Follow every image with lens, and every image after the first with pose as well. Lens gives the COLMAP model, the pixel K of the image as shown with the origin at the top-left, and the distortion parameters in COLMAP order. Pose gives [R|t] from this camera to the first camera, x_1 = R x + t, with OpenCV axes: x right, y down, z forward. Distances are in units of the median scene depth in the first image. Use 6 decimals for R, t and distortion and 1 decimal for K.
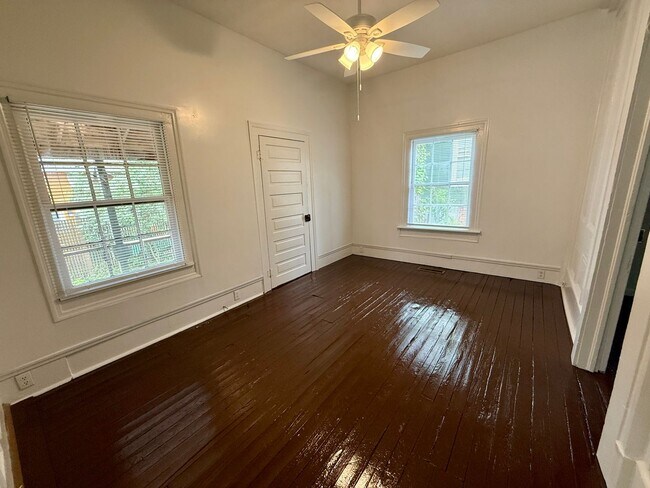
lens RADIAL K [[262.3, 0, 326.7], [0, 262.3, 245.9], [0, 0, 1]] dist [0.001695, -0.000346]
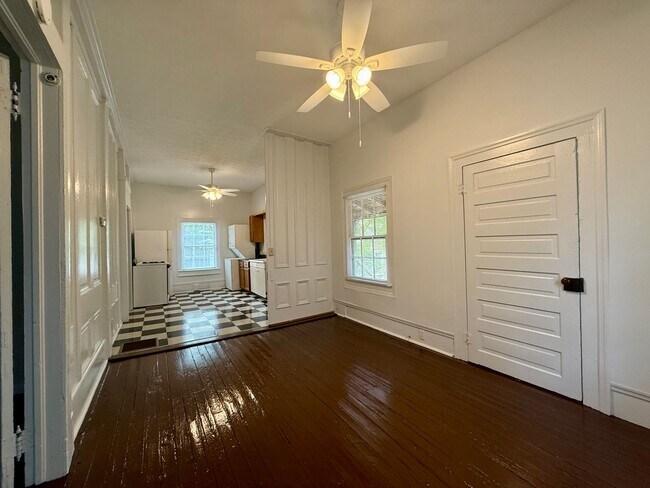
lens RADIAL K [[262.3, 0, 326.6], [0, 262.3, 241.6], [0, 0, 1]] dist [0.001695, -0.000346]
pose [[-0.329093, 0.043741, -0.943284, 0.711425], [-0.189236, 0.975608, 0.111260, -0.201553], [0.925142, 0.215118, -0.312788, 0.931630]]
